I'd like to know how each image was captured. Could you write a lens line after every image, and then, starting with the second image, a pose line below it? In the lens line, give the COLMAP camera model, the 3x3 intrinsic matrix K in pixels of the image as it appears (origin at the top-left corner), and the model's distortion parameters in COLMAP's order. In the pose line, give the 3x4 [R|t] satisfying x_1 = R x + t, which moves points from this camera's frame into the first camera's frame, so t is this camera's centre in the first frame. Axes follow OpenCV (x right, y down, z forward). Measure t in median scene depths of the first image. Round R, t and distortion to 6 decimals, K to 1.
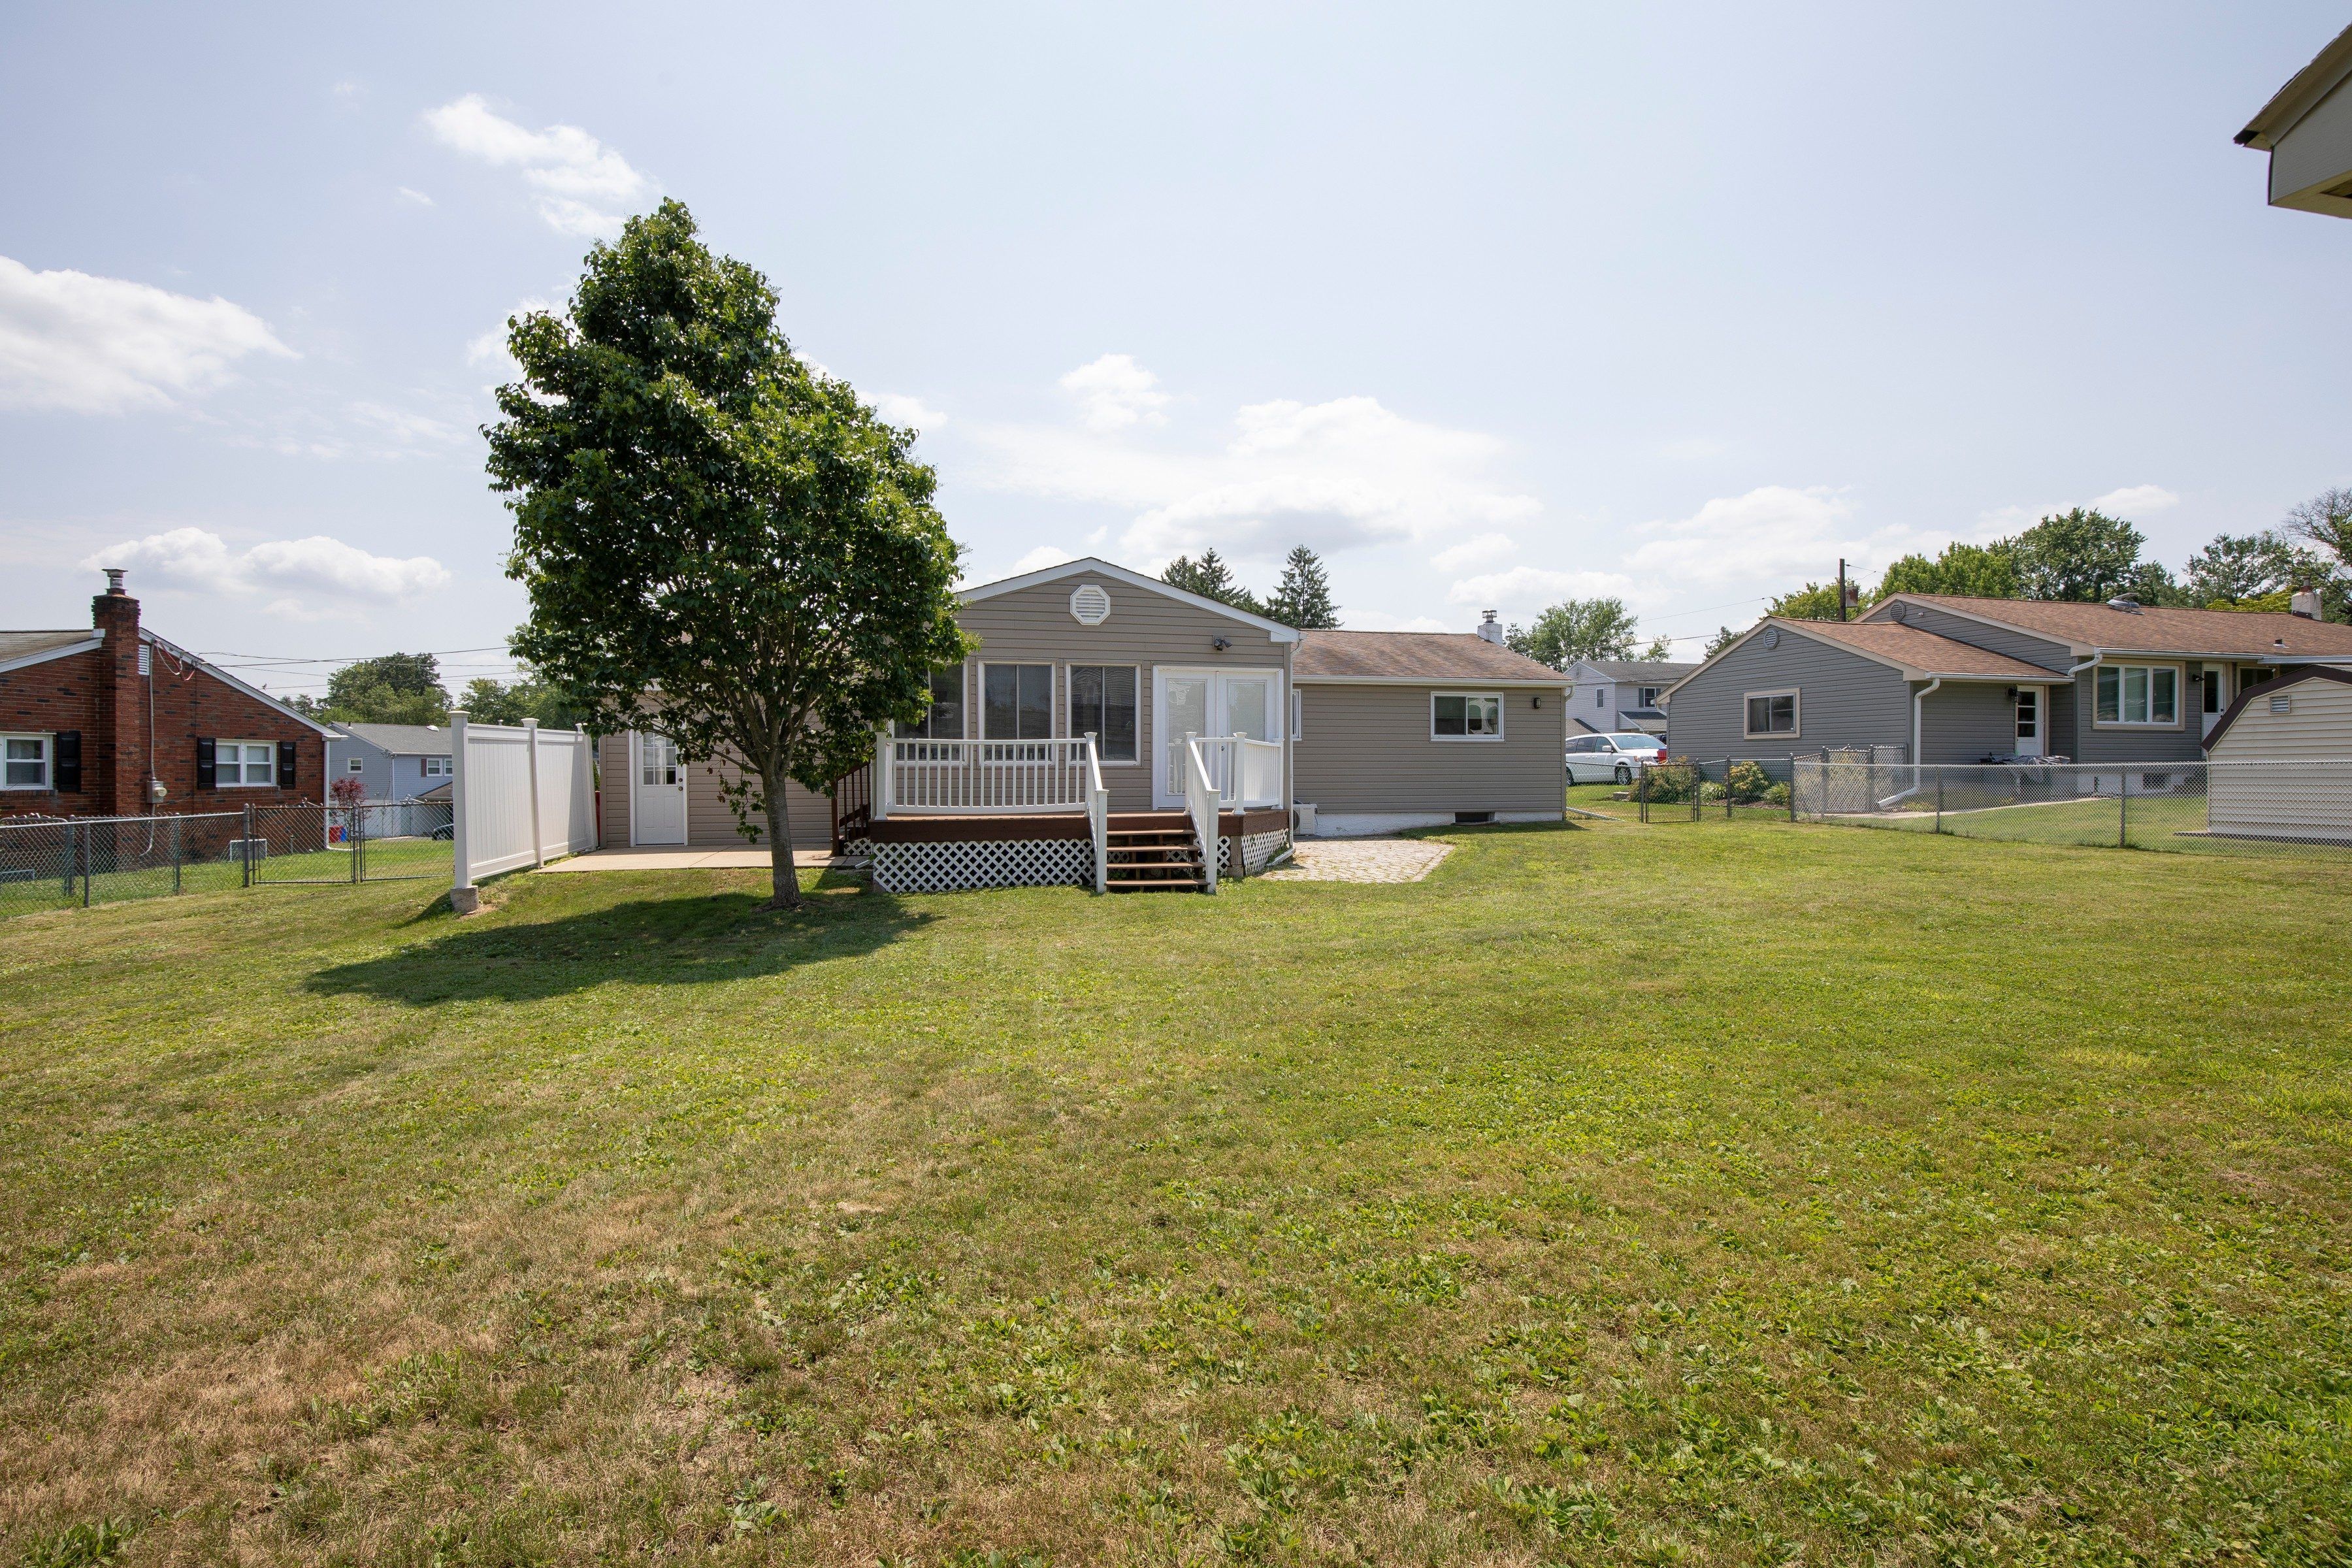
lens RADIAL K [[1079.9, 0, 1176.0], [0, 1079.9, 784.0], [0, 0, 1]] dist [-0.029716, 0.001655]
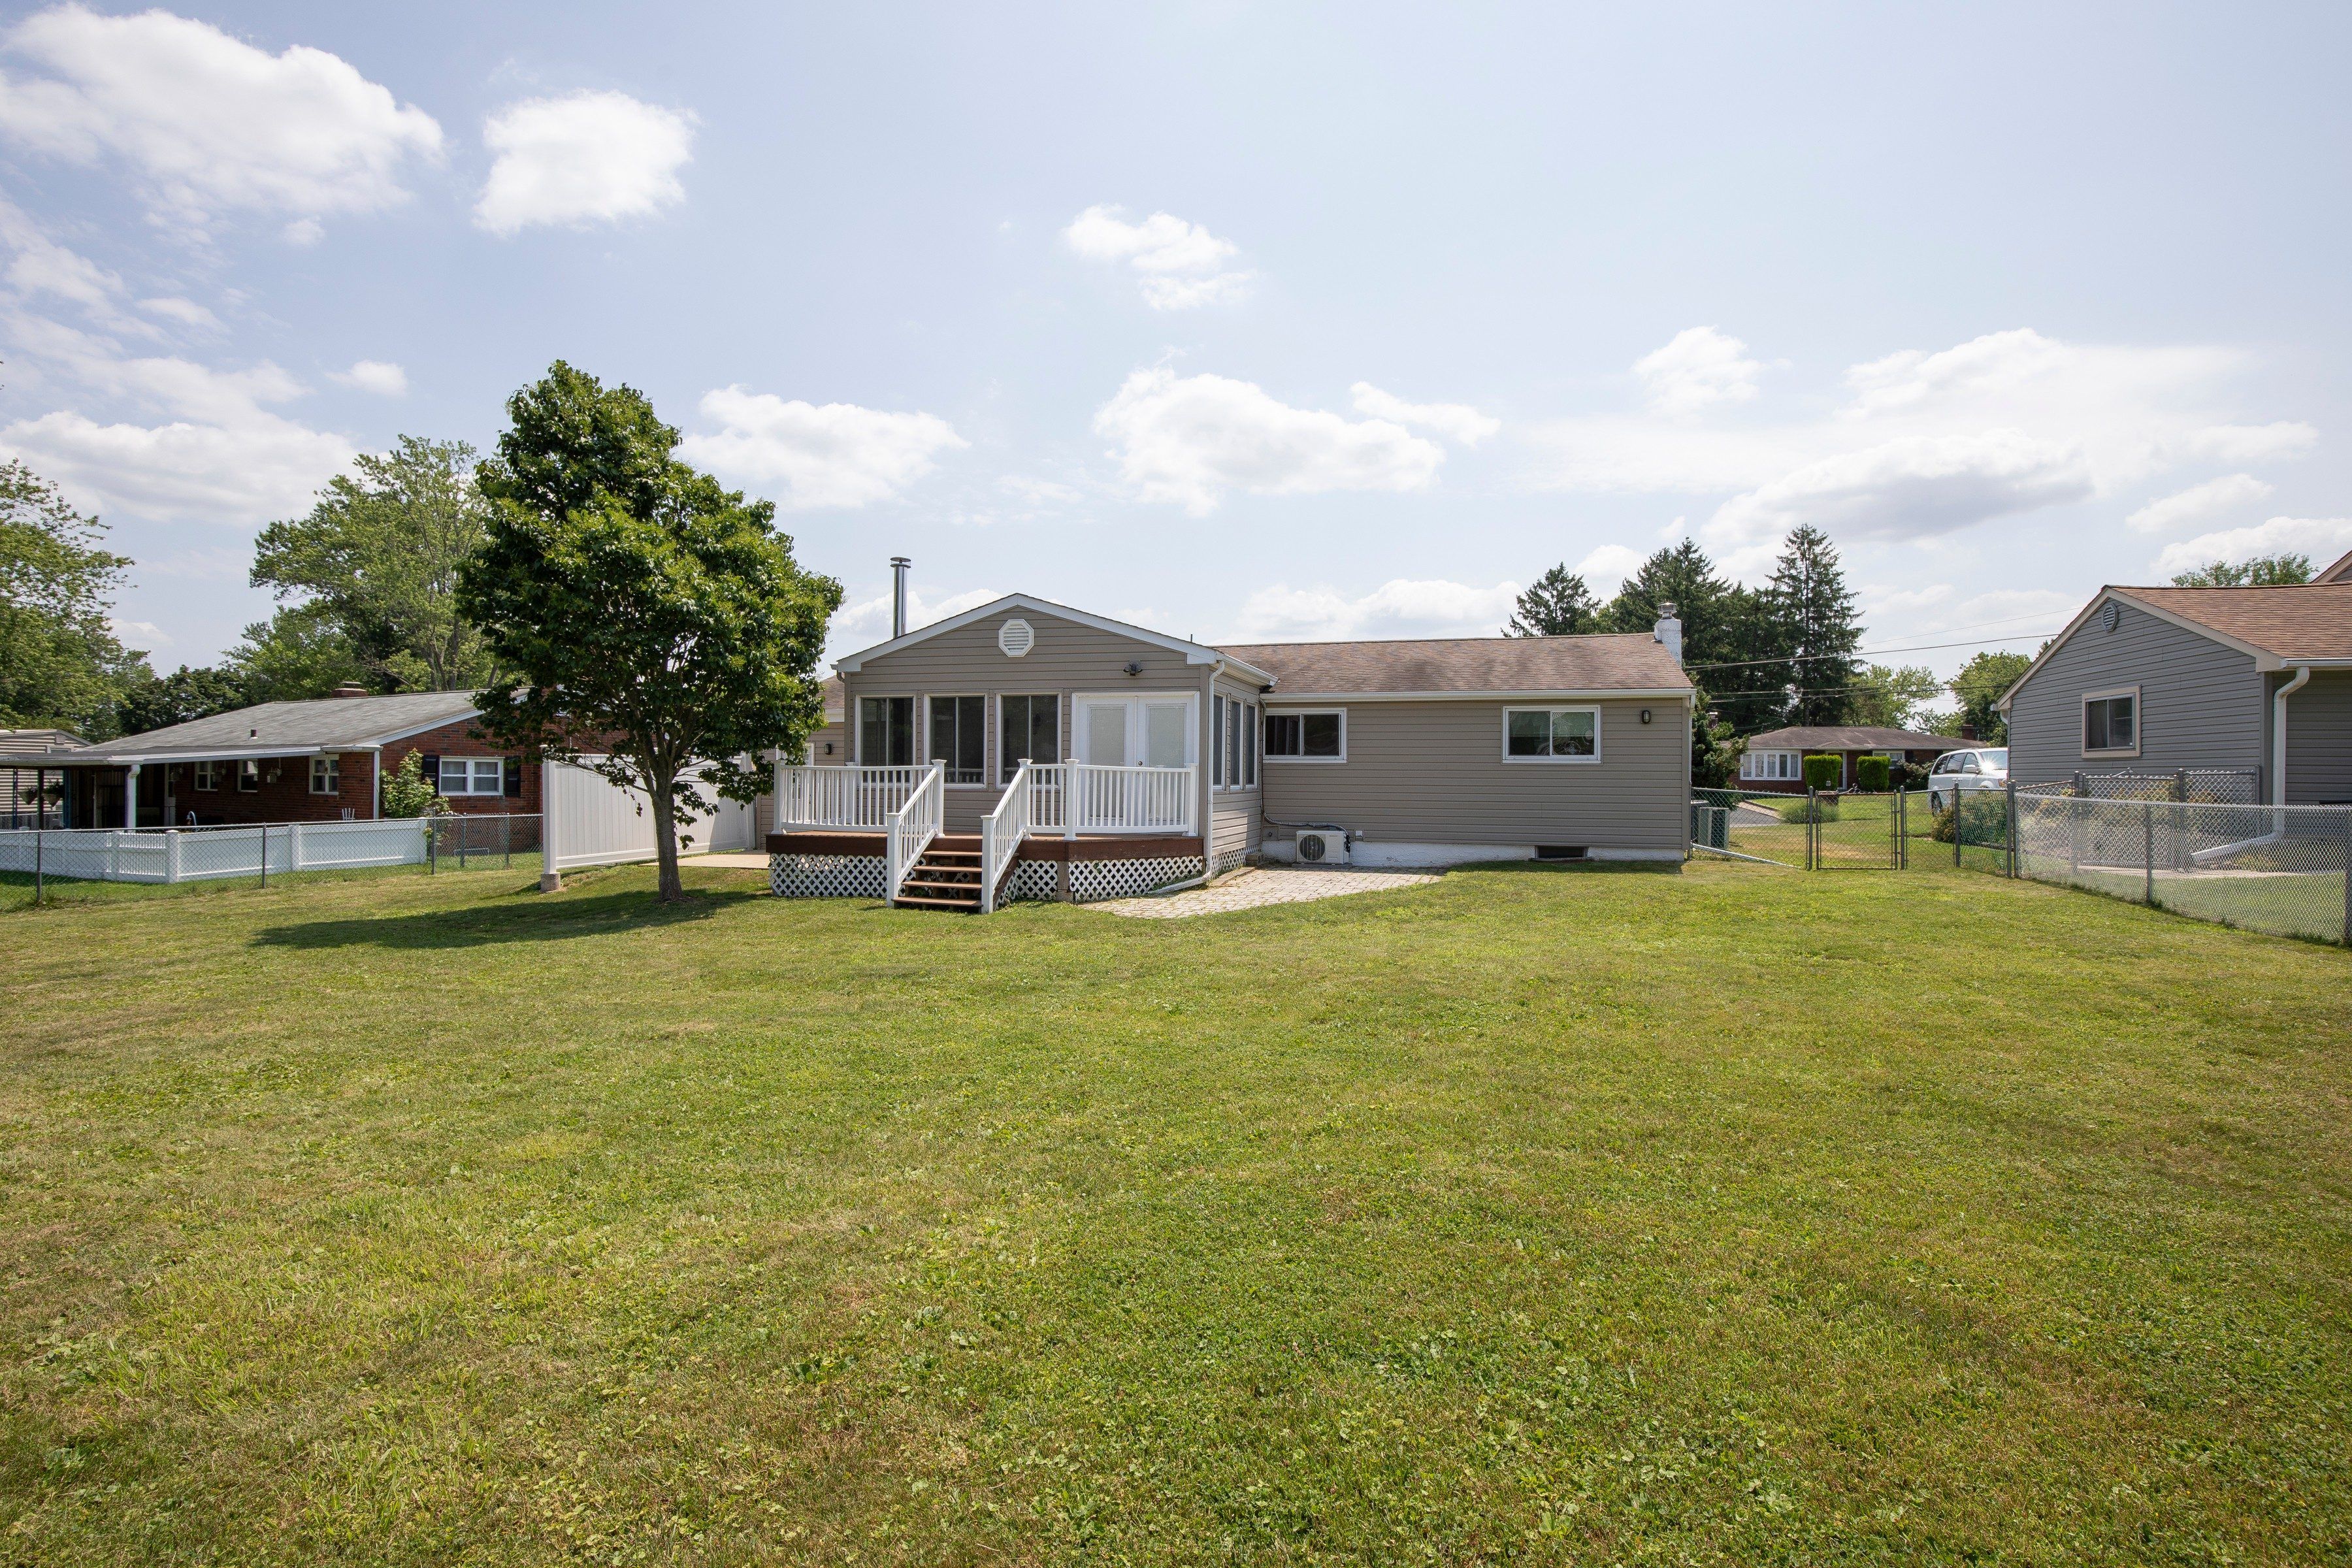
lens RADIAL K [[1079.9, 0, 1176.0], [0, 1079.9, 784.0], [0, 0, 1]] dist [-0.029716, 0.001655]
pose [[0.878300, 0.010150, -0.478003, 0.560621], [-0.015210, 0.999862, -0.006715, -0.017059], [0.477869, 0.013168, 0.878333, 0.141202]]
